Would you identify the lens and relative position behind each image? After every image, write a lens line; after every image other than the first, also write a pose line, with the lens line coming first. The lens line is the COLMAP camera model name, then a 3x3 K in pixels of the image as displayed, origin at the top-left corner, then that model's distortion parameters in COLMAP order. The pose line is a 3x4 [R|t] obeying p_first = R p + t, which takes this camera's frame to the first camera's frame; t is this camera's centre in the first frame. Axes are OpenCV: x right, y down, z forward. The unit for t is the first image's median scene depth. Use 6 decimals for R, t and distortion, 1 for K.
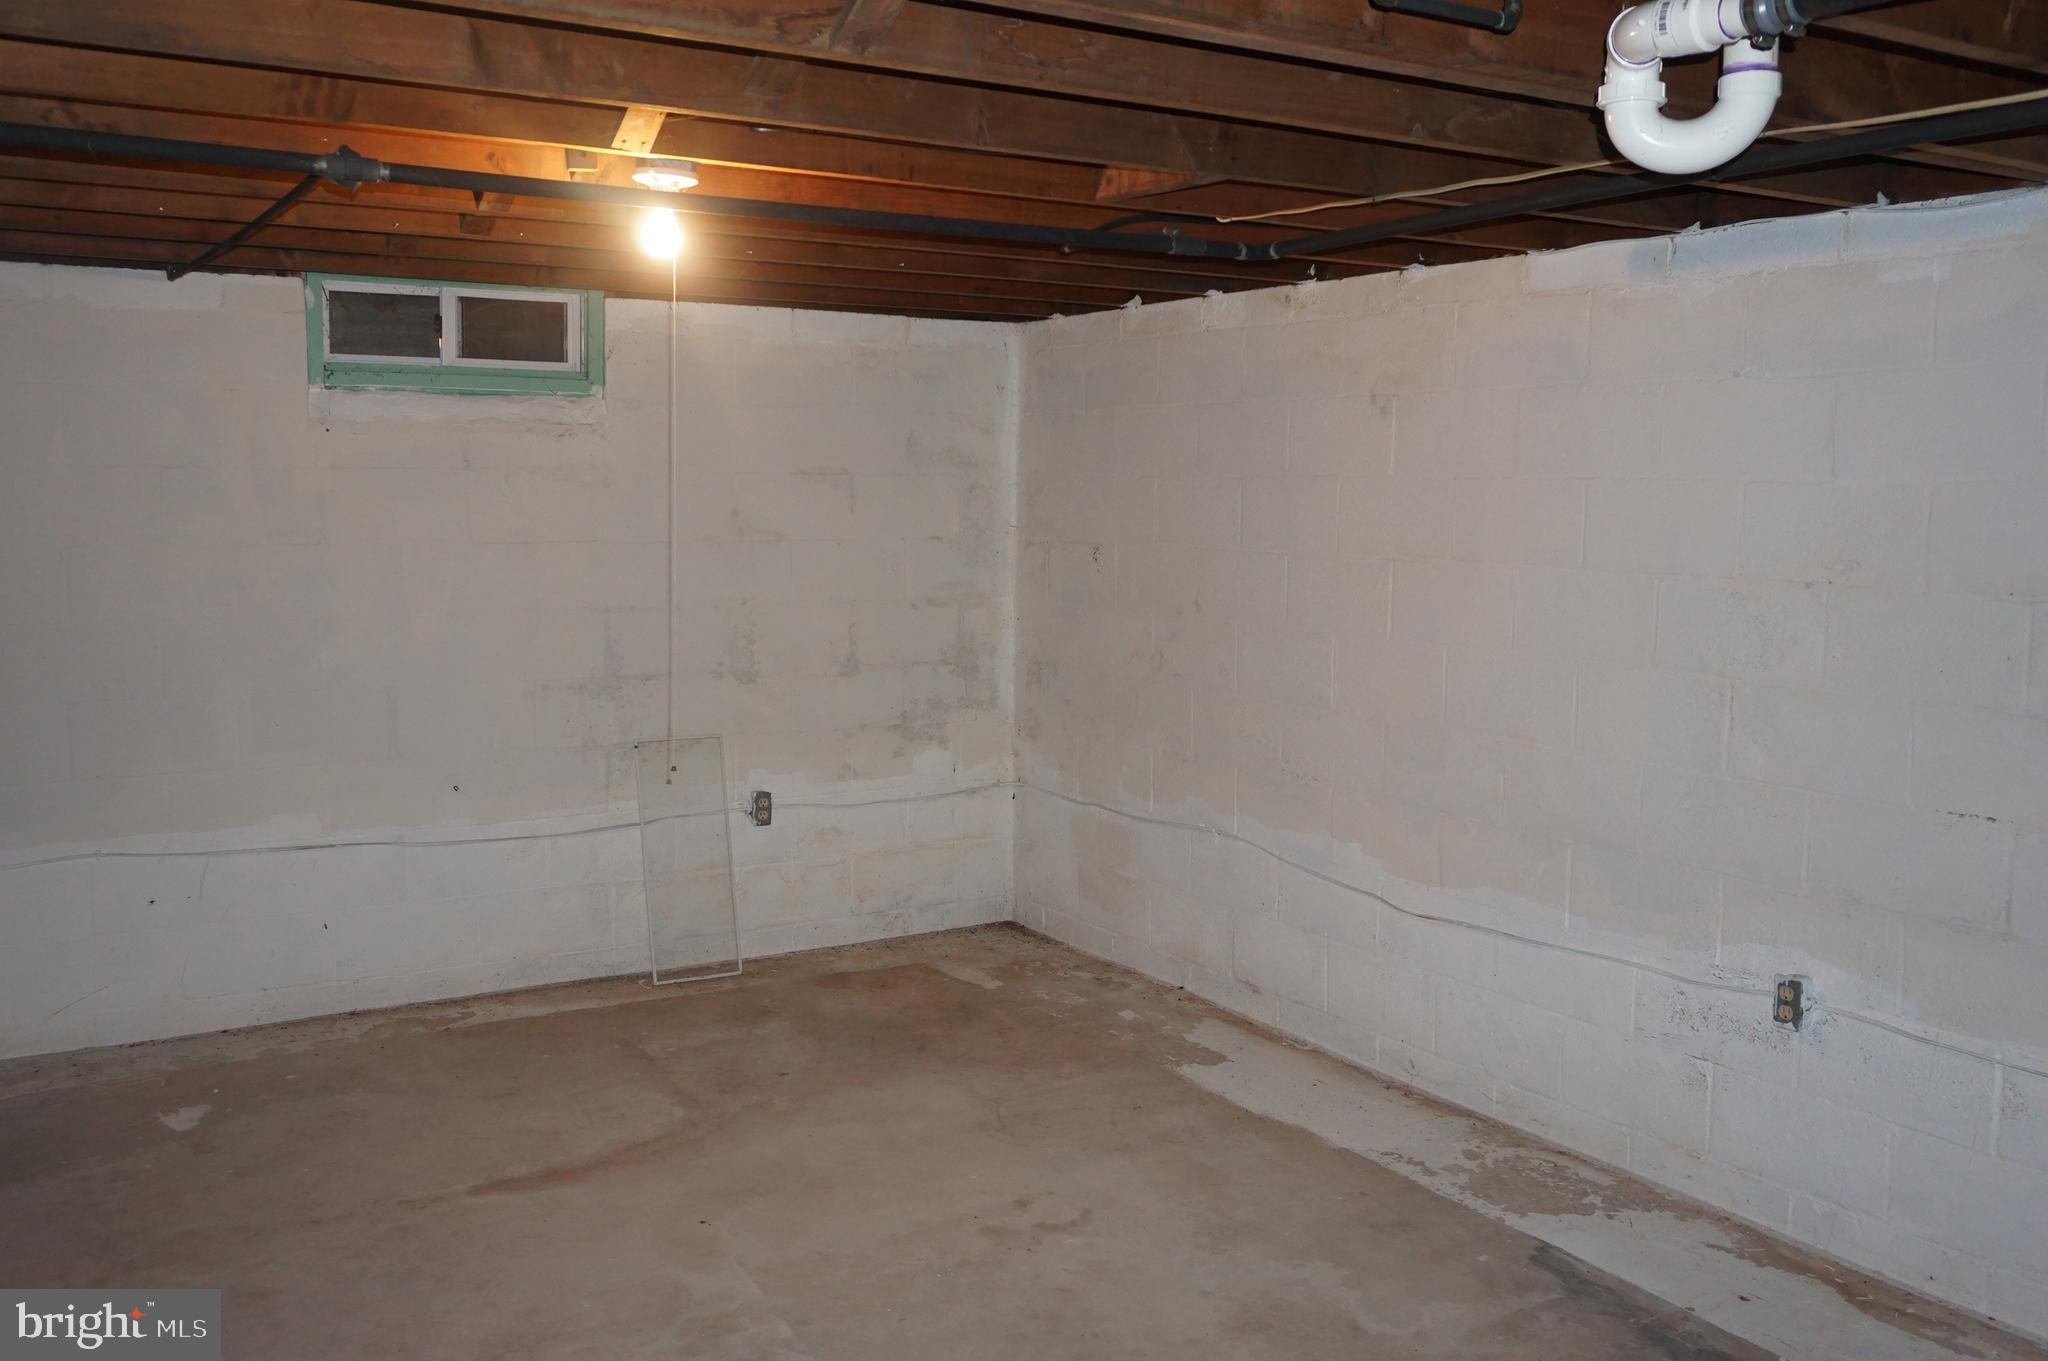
lens RADIAL K [[1800.9, 0, 1024.0], [0, 1800.9, 693.8], [0, 0, 1]] dist [-0.008727, 0.000834]
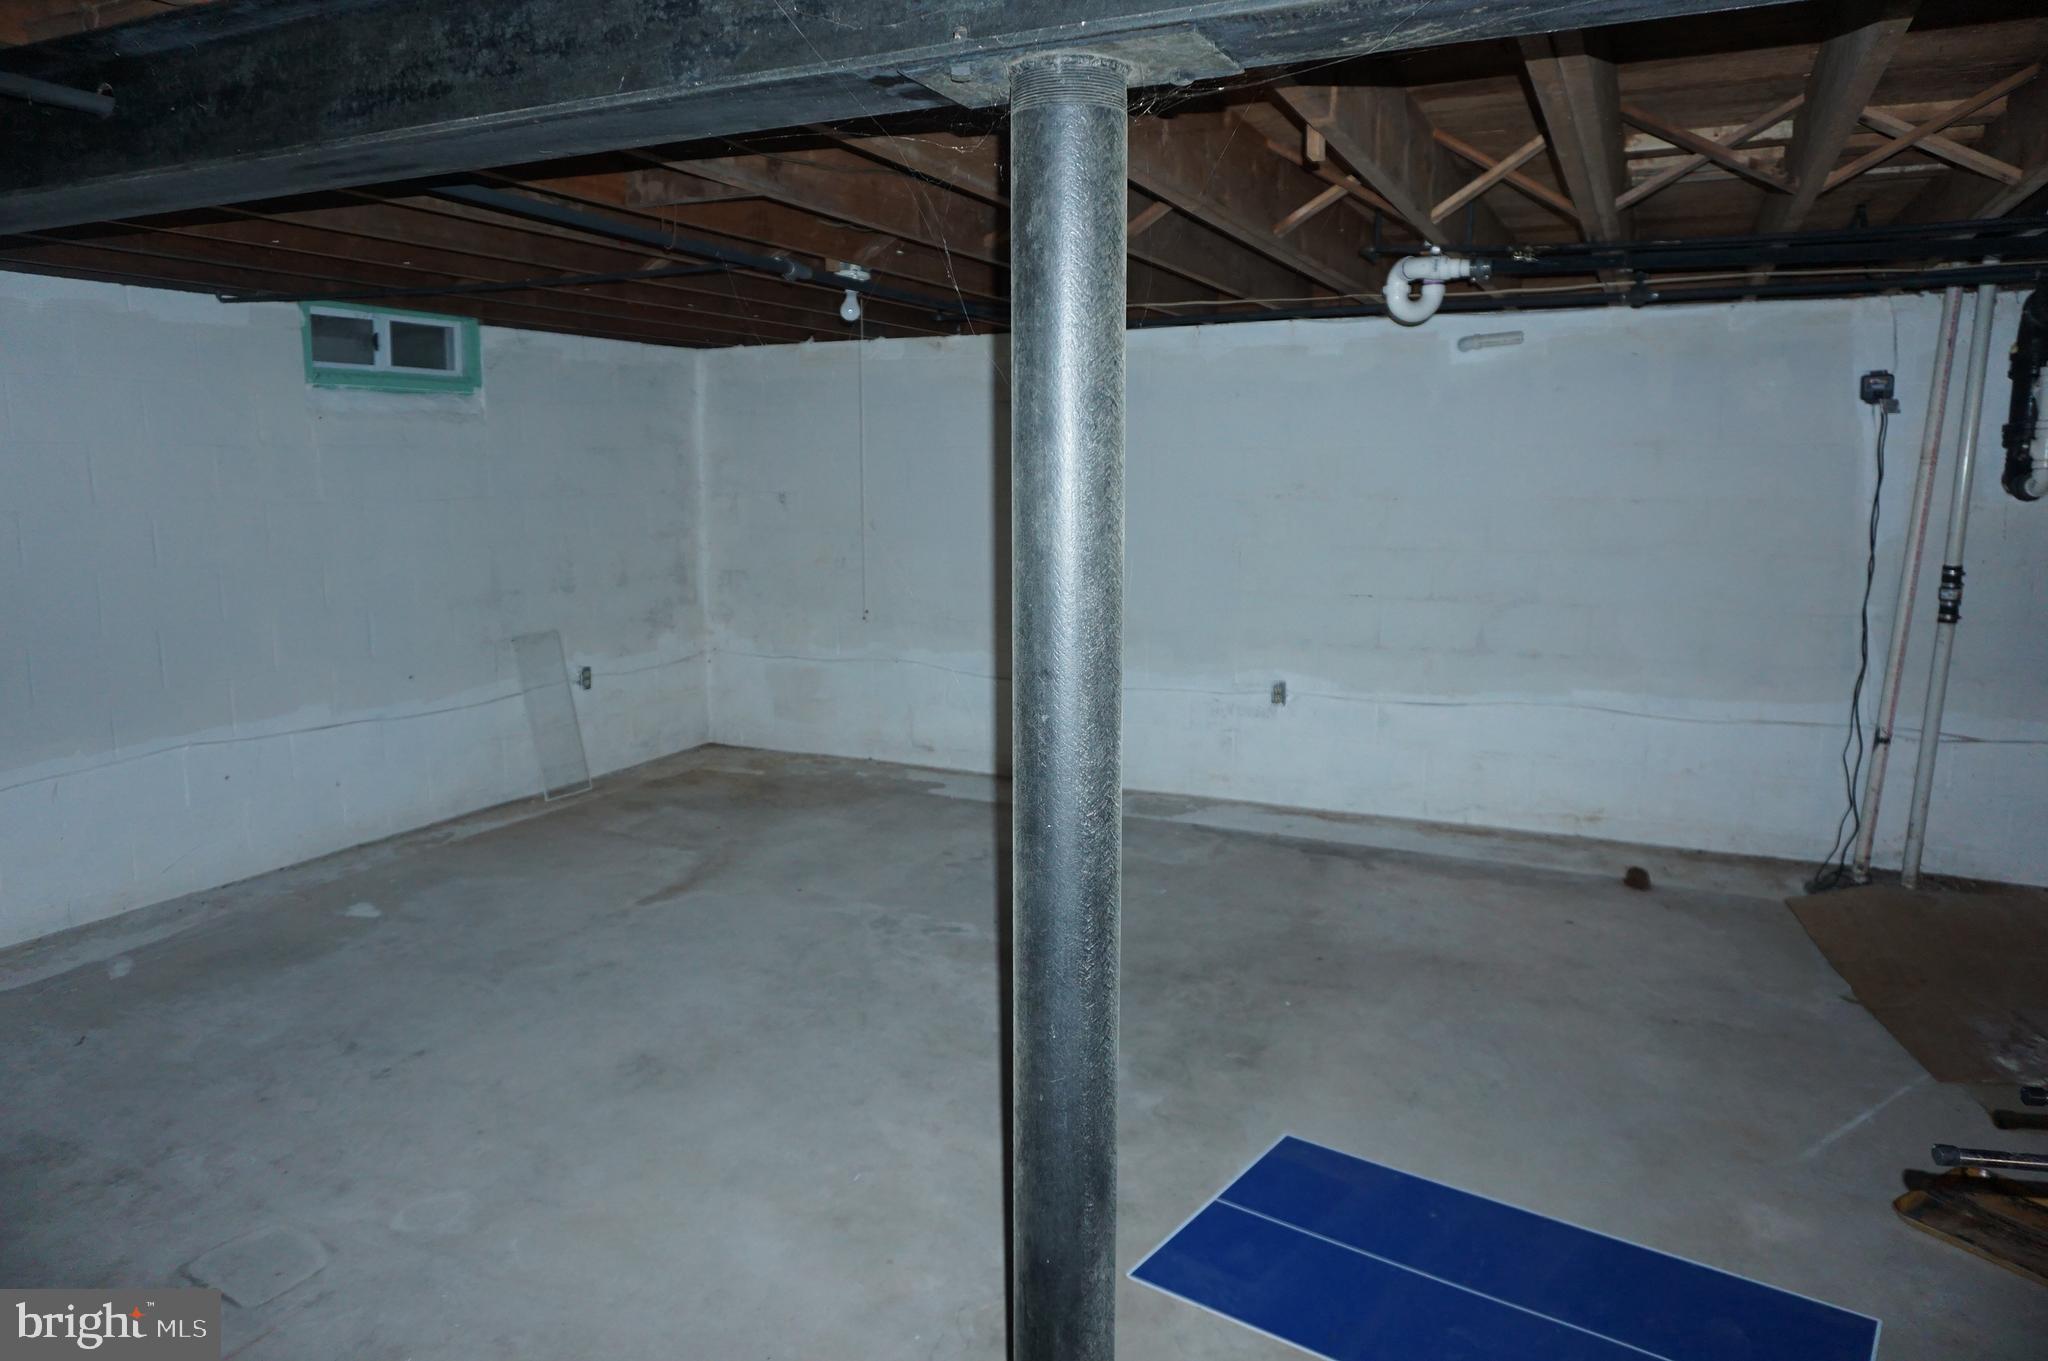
lens RADIAL K [[1363.2, 0, 1001.4], [0, 1363.2, 679.4], [0, 0, 1]] dist [-0.013580, -0.000577]
pose [[0.844987, -0.094707, 0.526334, -0.489101], [0.071712, 0.995371, 0.063976, 0.019640], [-0.529957, -0.016315, 0.847867, -0.135946]]
